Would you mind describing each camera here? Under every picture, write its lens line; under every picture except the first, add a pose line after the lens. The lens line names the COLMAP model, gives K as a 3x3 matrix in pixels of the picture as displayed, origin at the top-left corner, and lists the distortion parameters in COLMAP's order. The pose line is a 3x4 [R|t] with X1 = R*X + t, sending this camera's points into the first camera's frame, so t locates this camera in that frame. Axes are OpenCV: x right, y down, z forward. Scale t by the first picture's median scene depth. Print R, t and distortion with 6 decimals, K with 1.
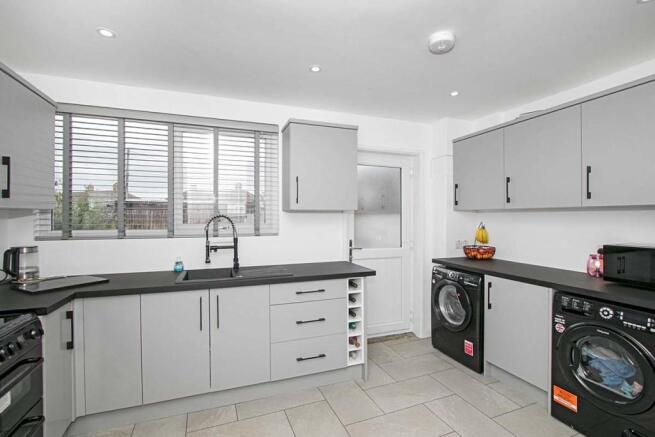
lens RADIAL K [[302.4, 0, 327.5], [0, 302.4, 218.5], [0, 0, 1]] dist [-0.013213, 0.000506]
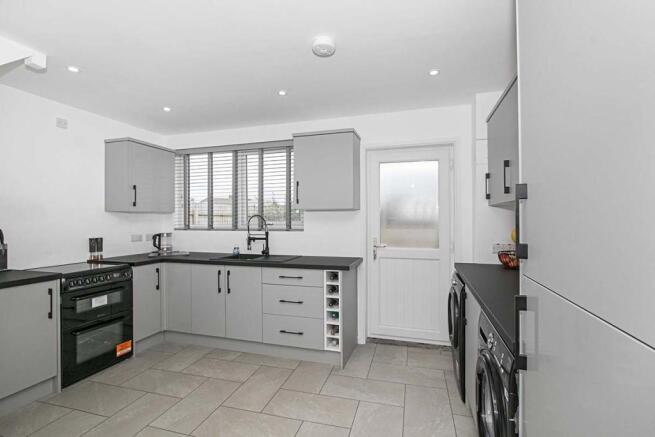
lens RADIAL K [[302.4, 0, 327.5], [0, 302.4, 218.5], [0, 0, 1]] dist [-0.013213, 0.000506]
pose [[0.798005, -0.003661, -0.602640, 0.720375], [0.001435, 0.999990, -0.004175, 0.013019], [0.602649, 0.002467, 0.798002, 0.119457]]
